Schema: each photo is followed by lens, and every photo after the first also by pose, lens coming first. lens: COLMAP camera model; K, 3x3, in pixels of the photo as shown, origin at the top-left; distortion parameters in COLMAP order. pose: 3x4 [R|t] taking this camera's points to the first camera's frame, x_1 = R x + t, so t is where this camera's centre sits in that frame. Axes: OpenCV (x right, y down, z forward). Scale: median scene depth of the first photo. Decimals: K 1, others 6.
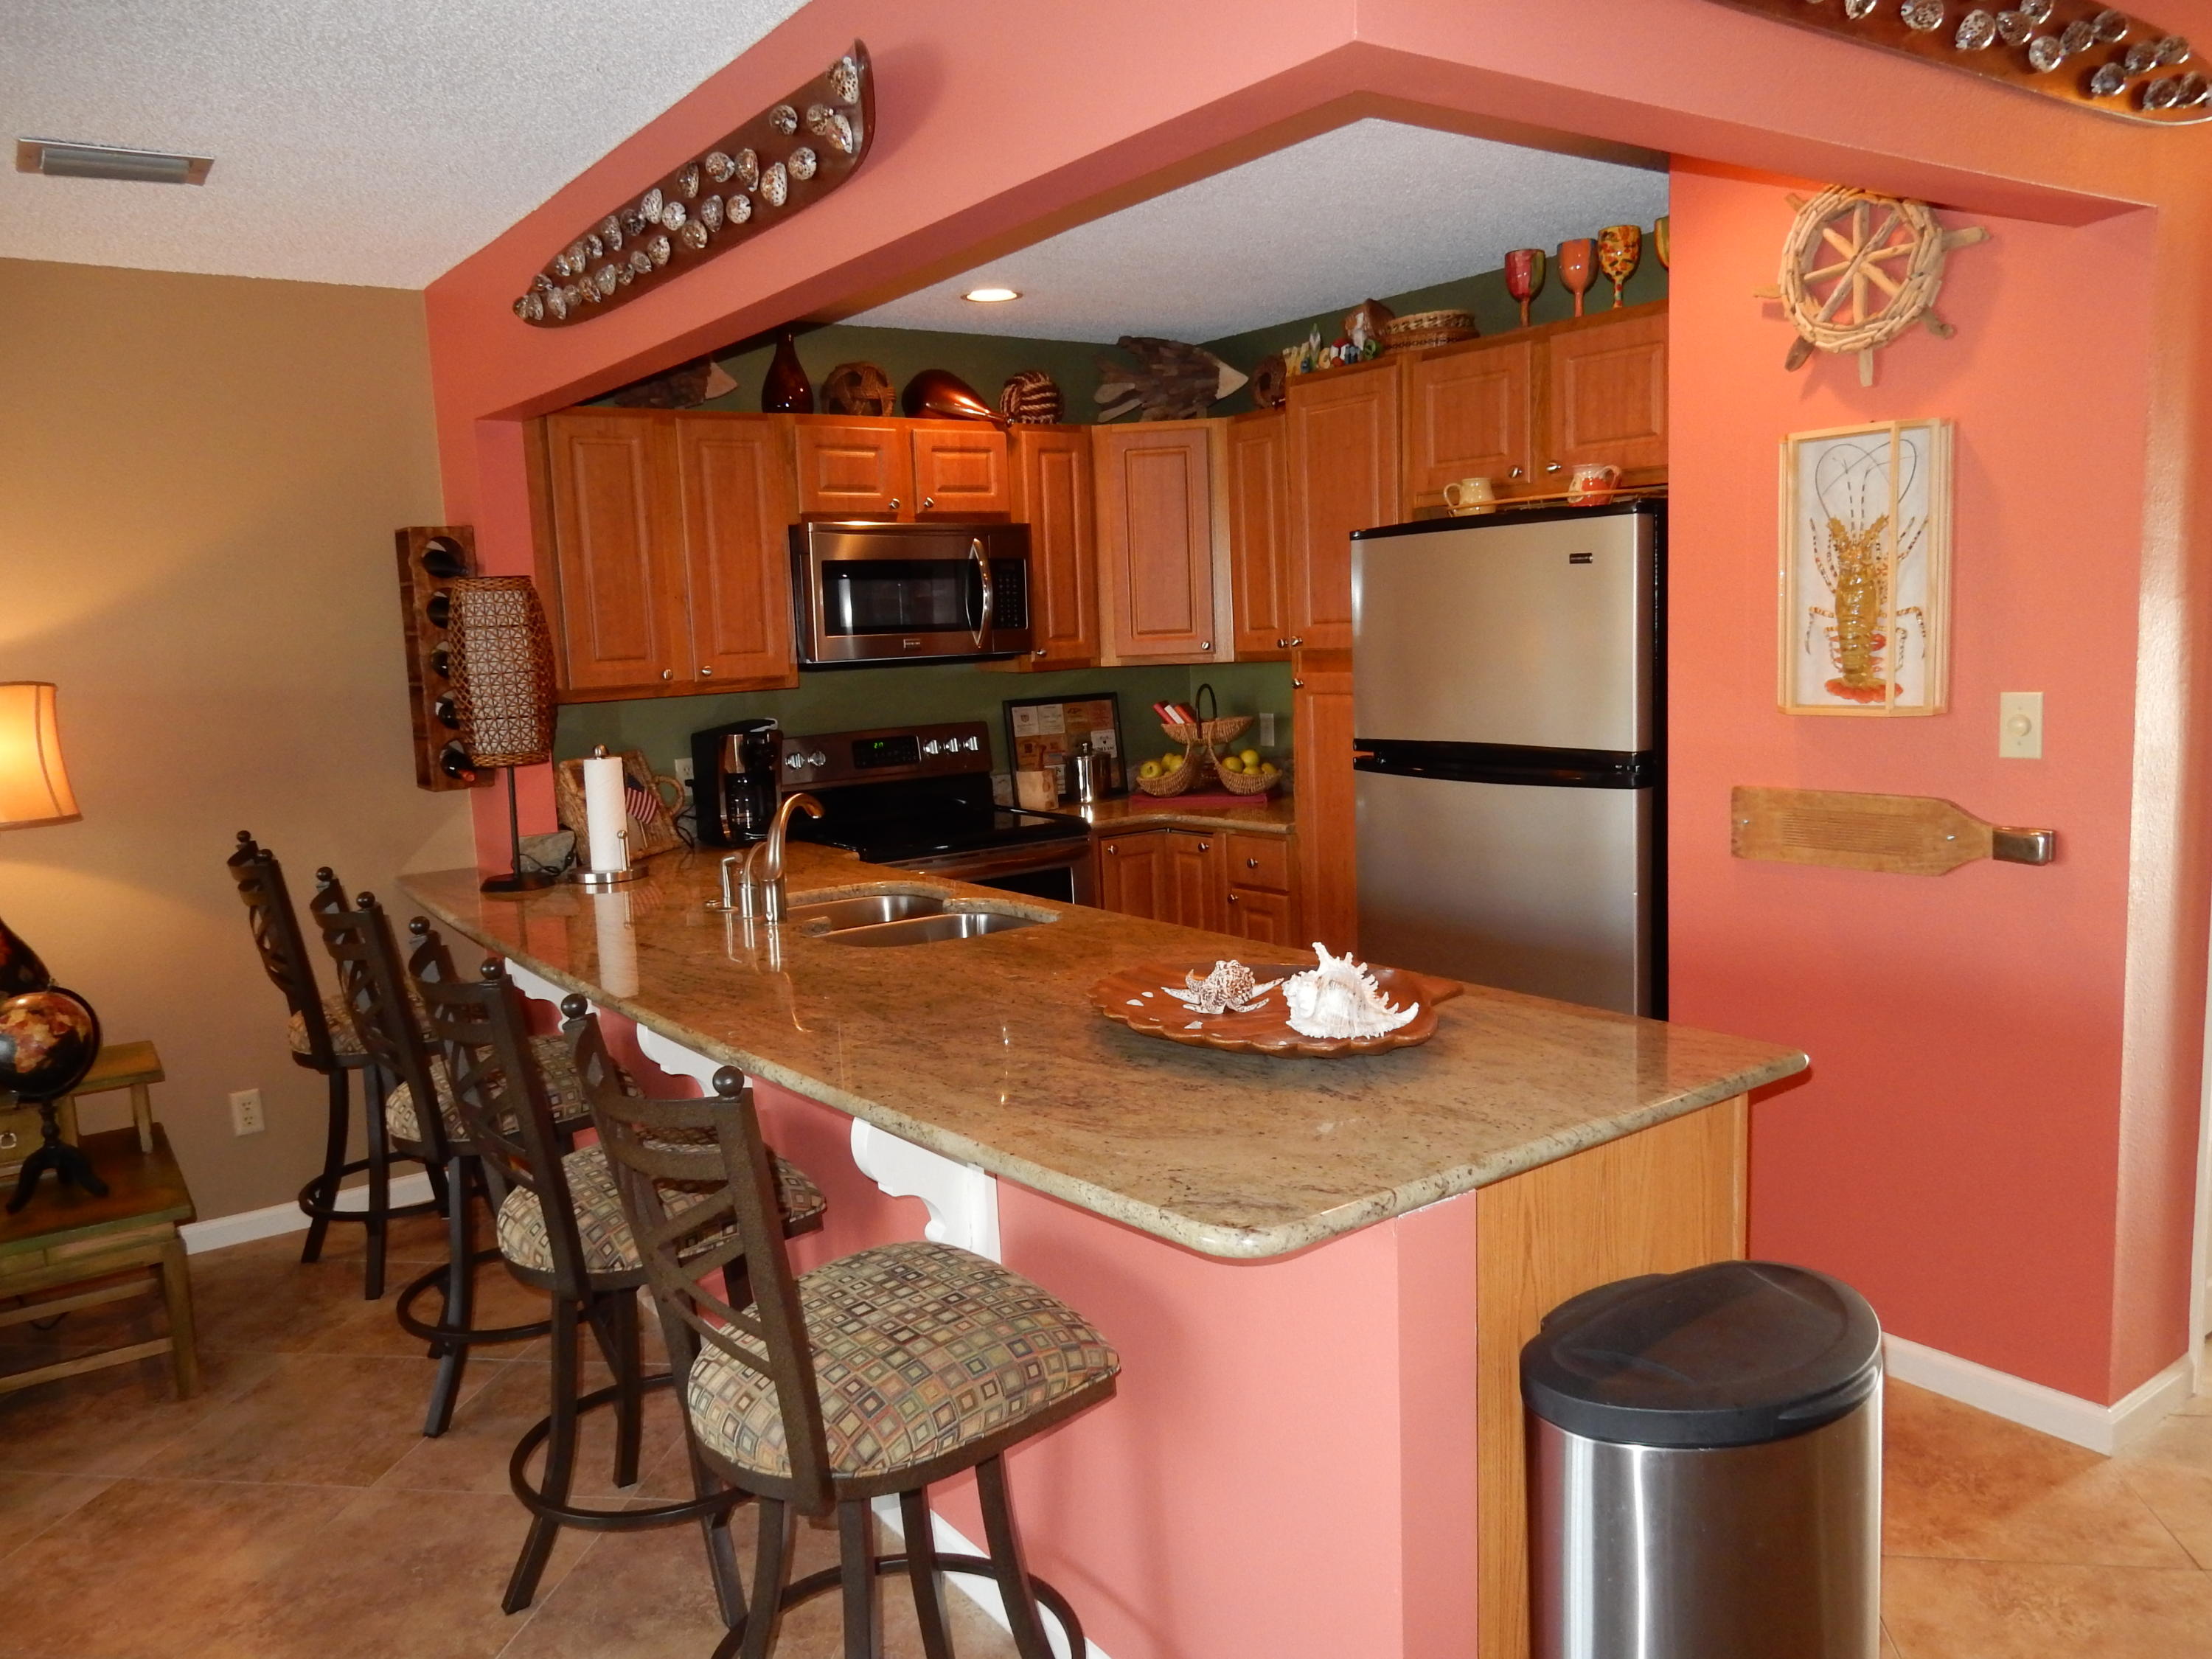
lens RADIAL K [[1633.1, 0, 1106.0], [0, 1633.1, 829.5], [0, 0, 1]] dist [0.001141, 0.002712]
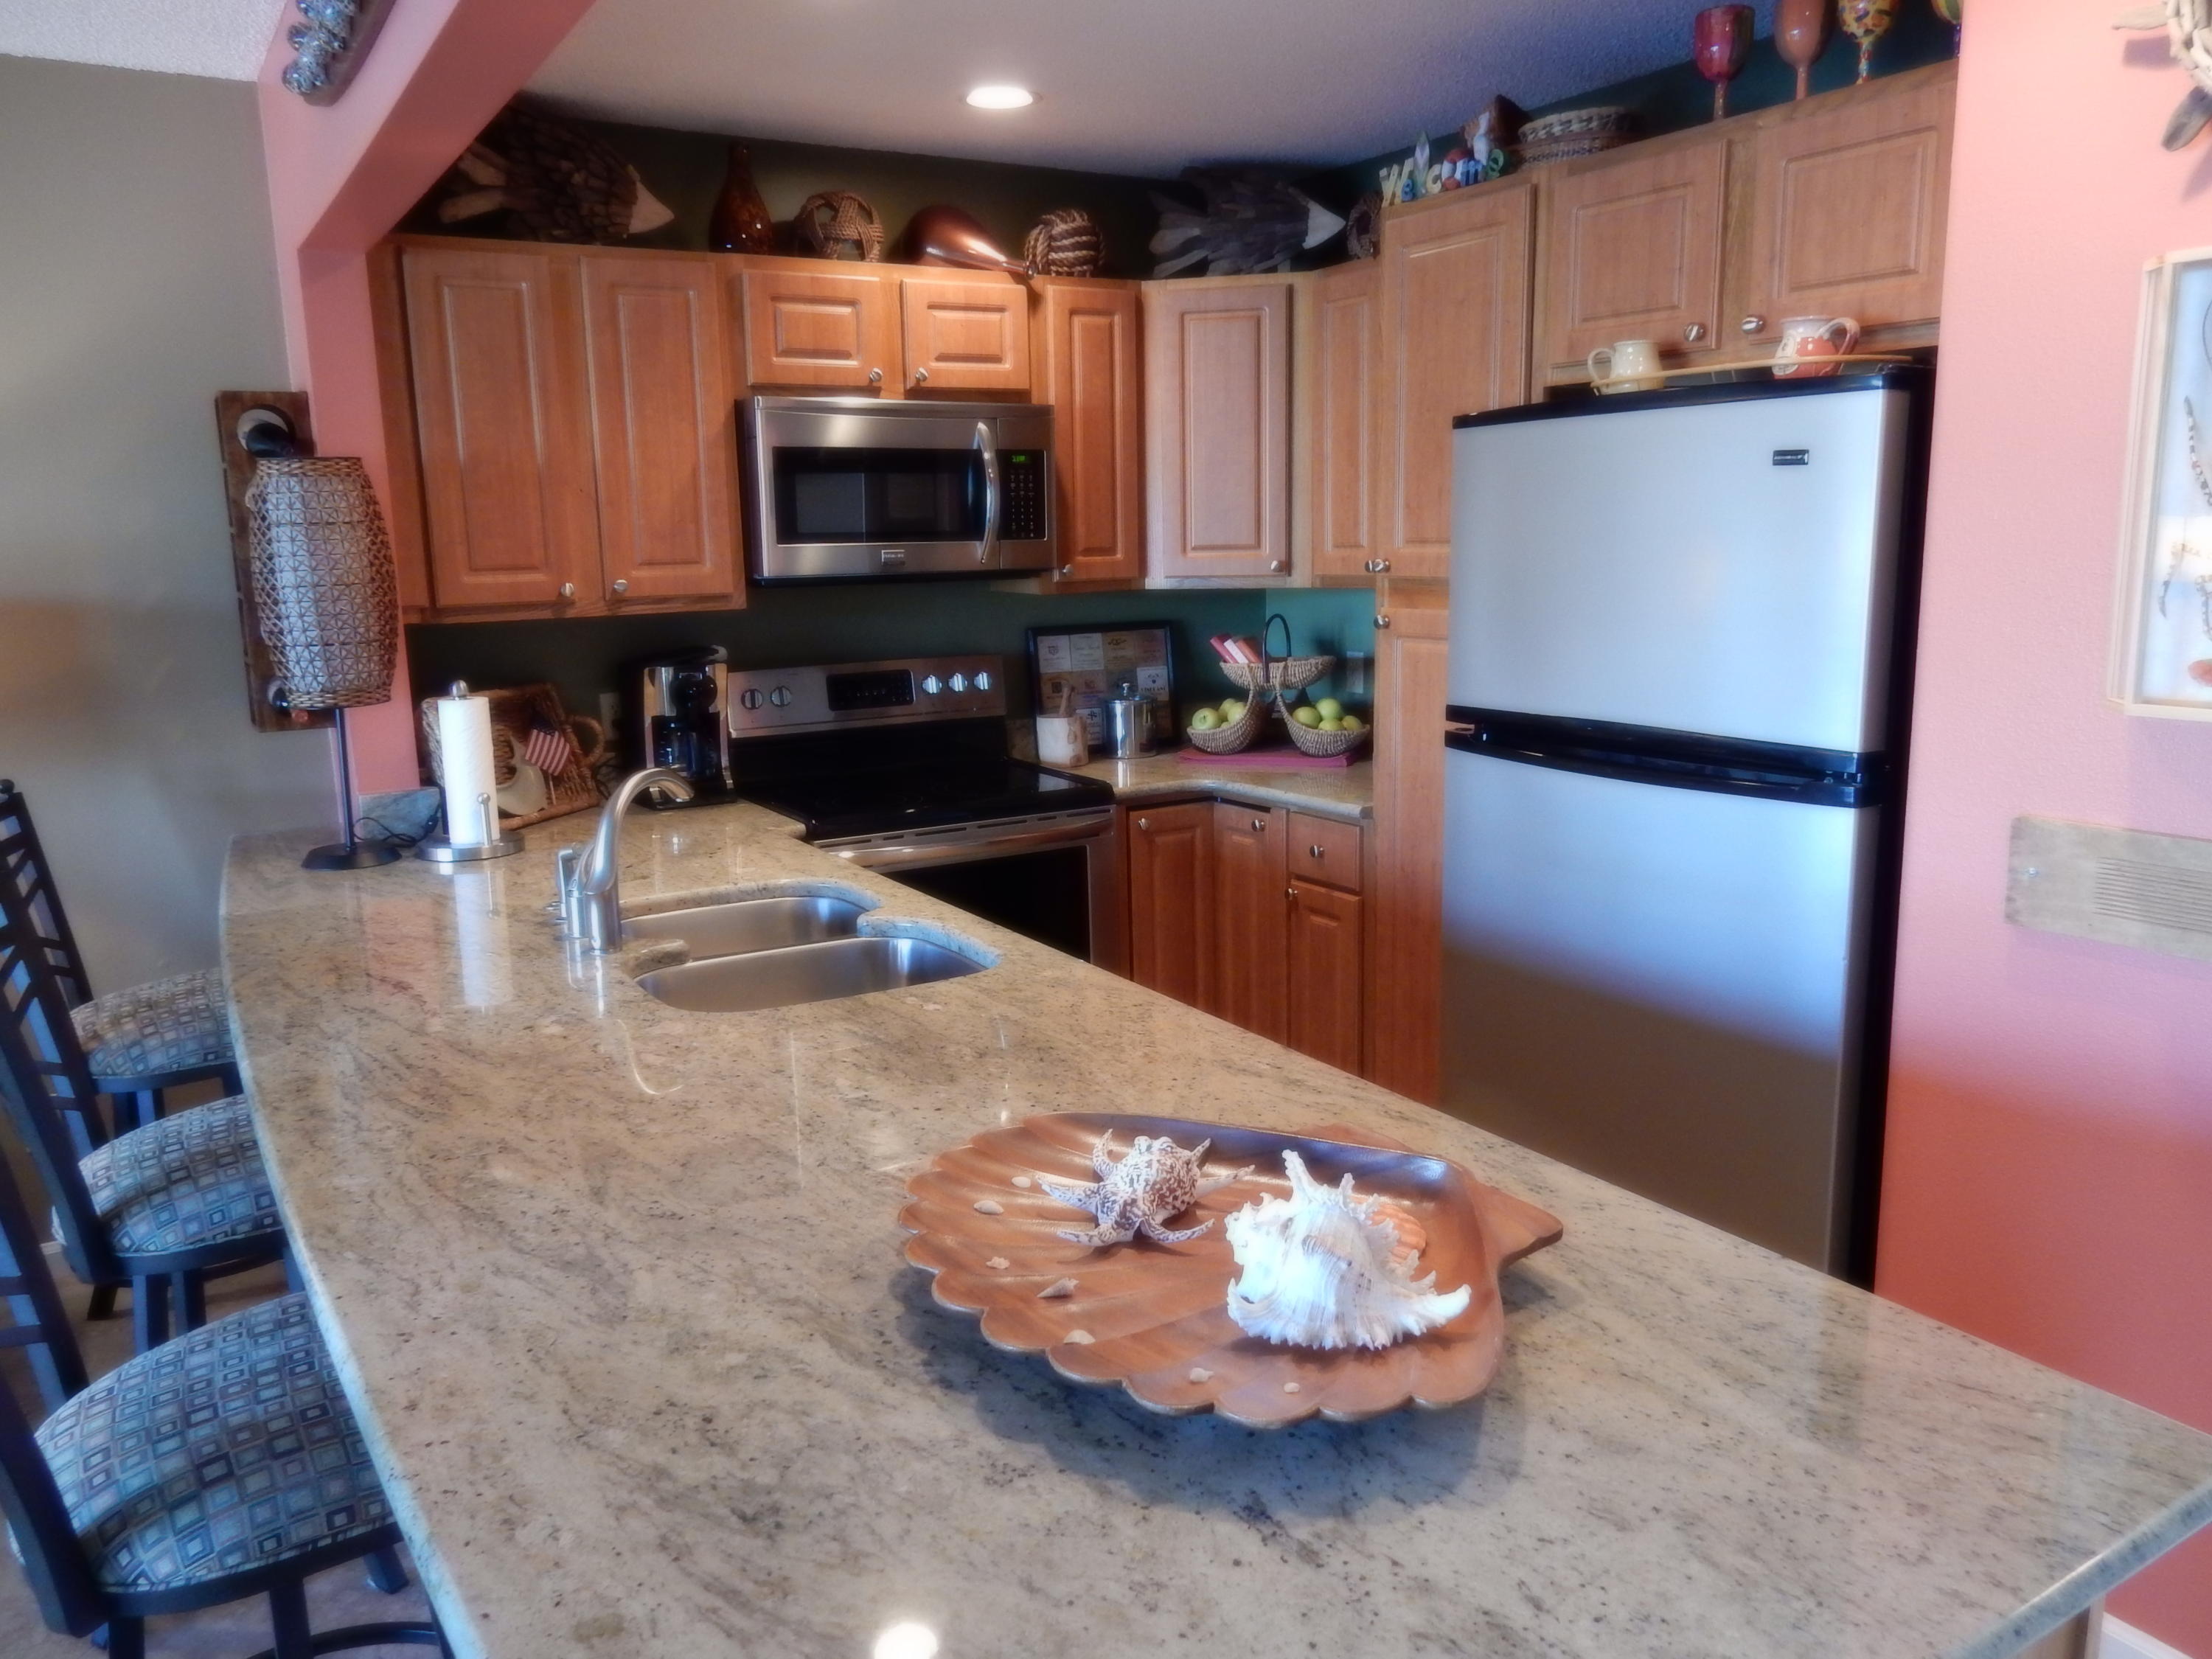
lens RADIAL K [[1628.3, 0, 1106.0], [0, 1628.3, 829.5], [0, 0, 1]] dist [0.006056, -0.002087]
pose [[0.996100, 0.036945, -0.080129, 0.054734], [-0.032187, 0.997686, 0.059887, -0.034749], [0.082156, -0.057075, 0.994984, 0.233840]]
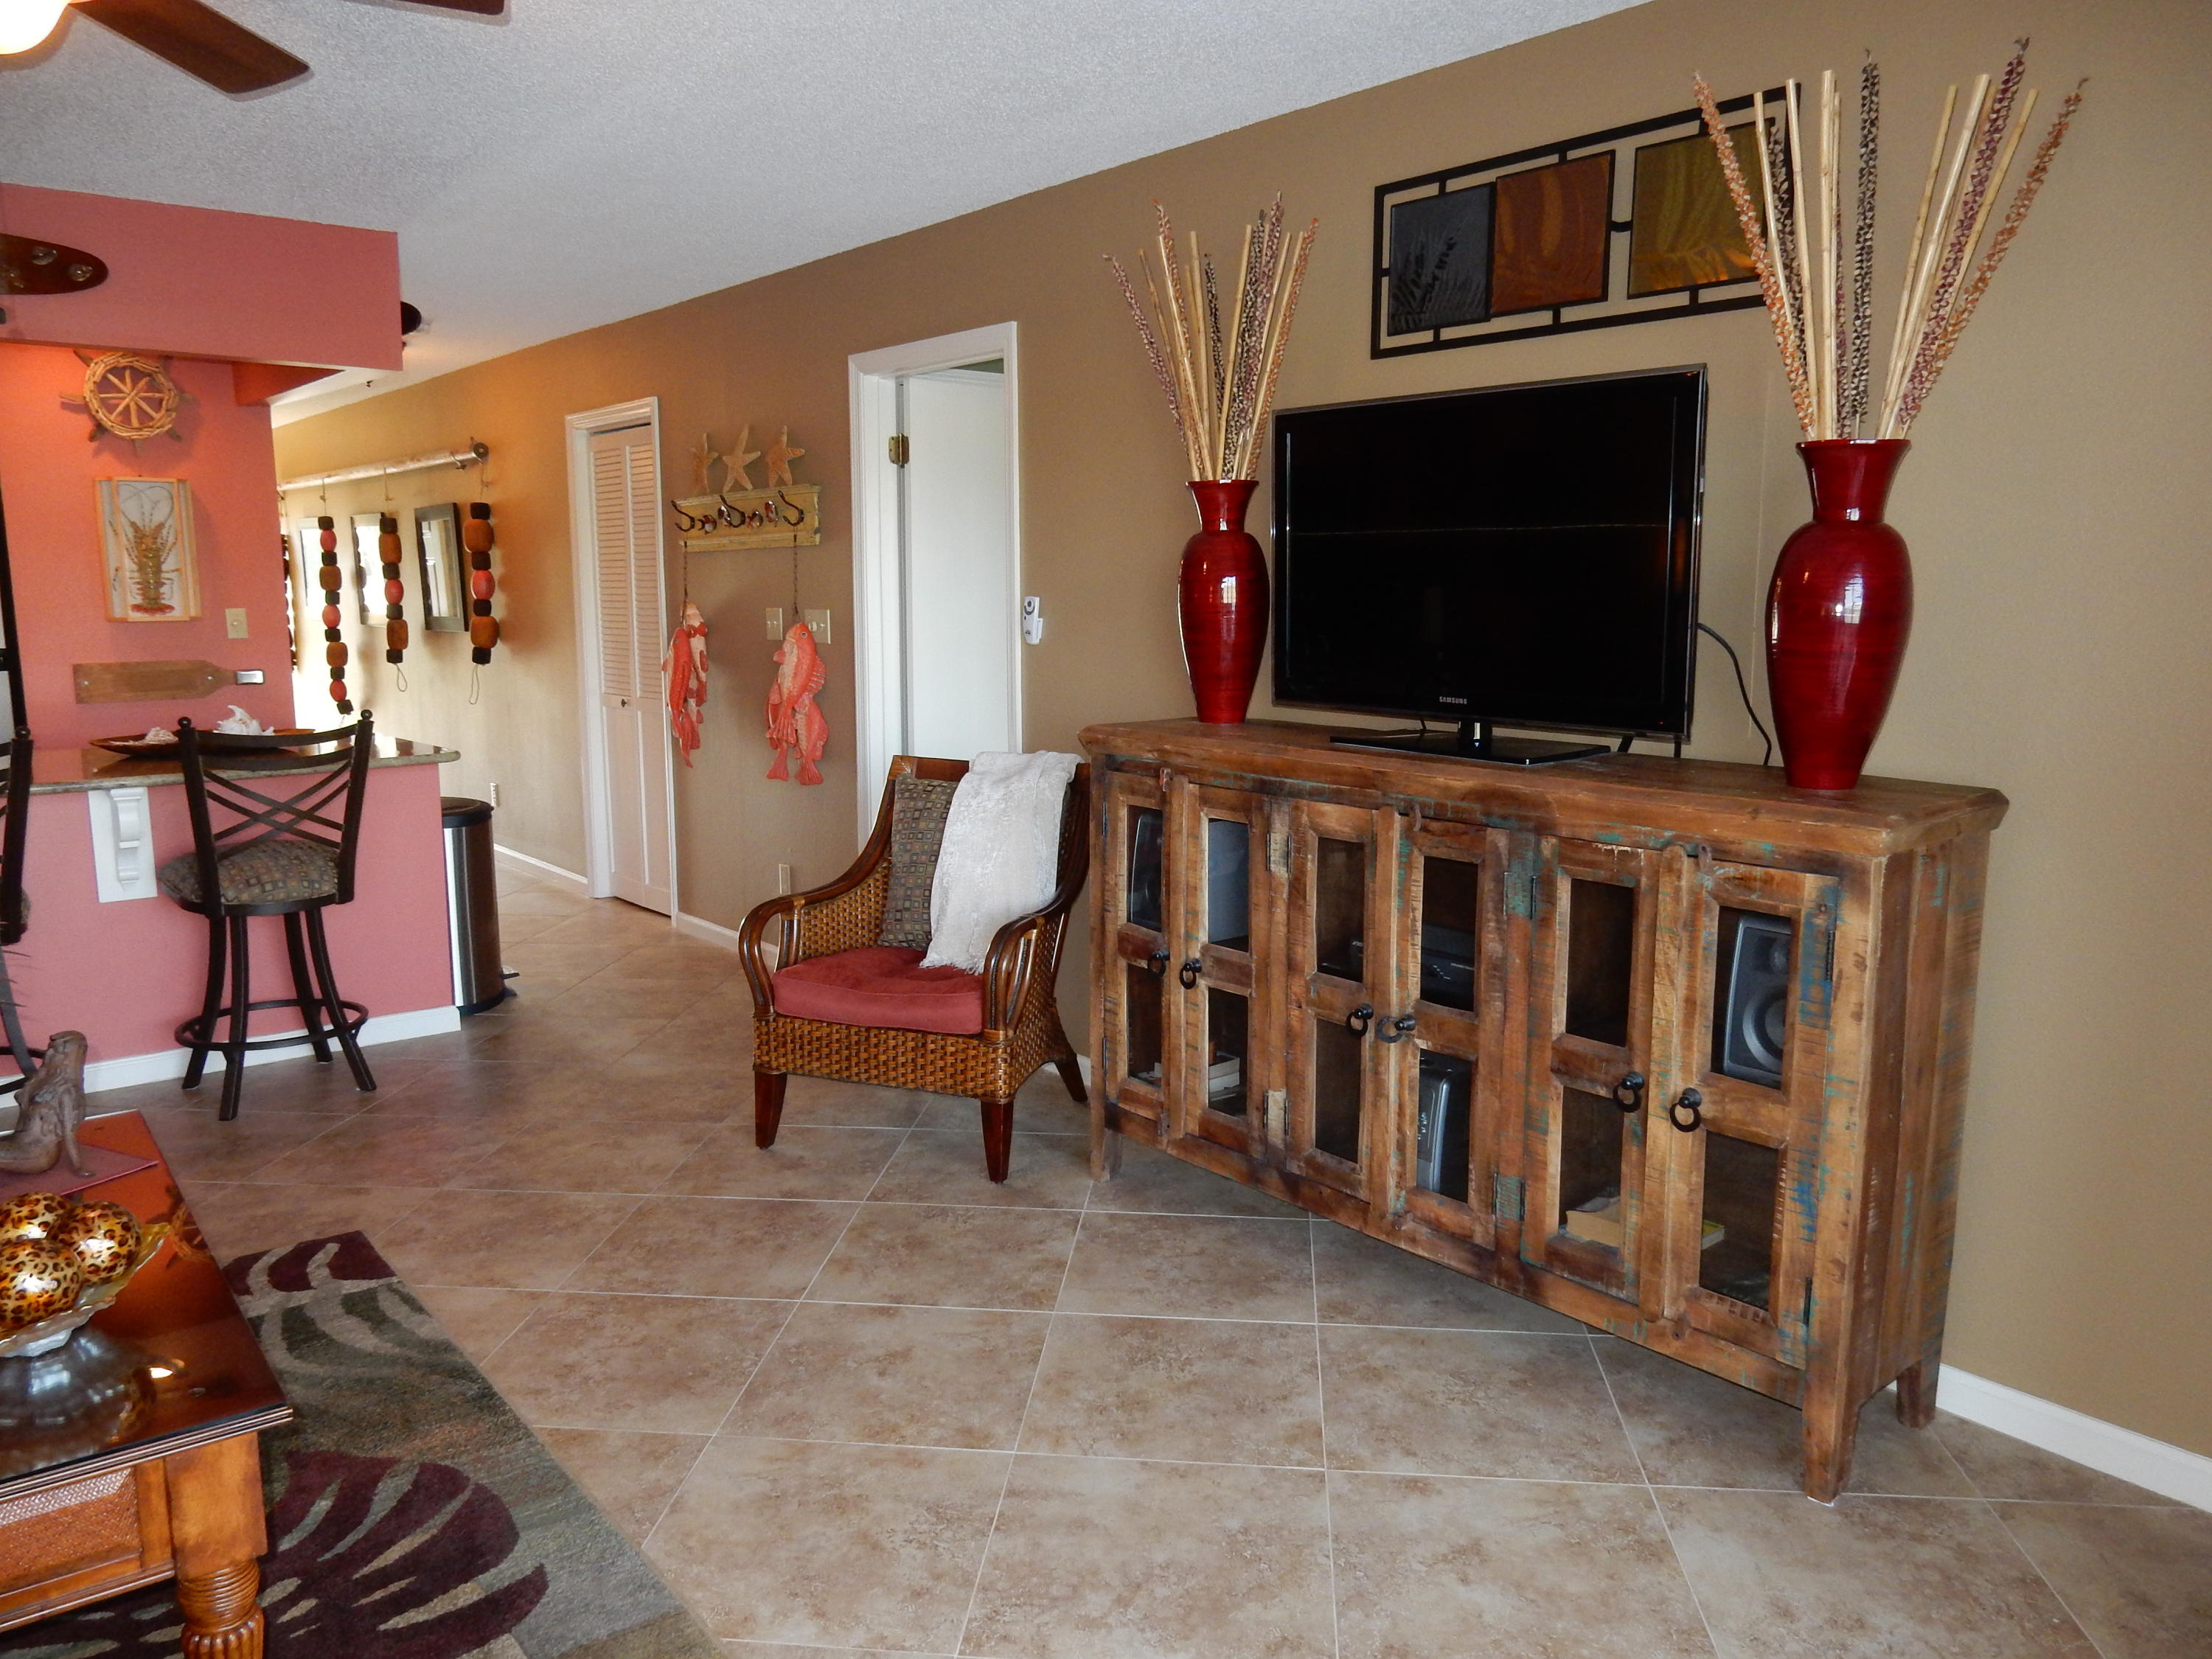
lens RADIAL K [[1633.1, 0, 1106.0], [0, 1633.1, 829.5], [0, 0, 1]] dist [0.001141, 0.002712]
pose [[-0.056455, -0.111565, 0.992152, -1.083244], [0.133107, 0.984025, 0.118225, 0.066330], [-0.989492, 0.138737, -0.040703, -0.023742]]
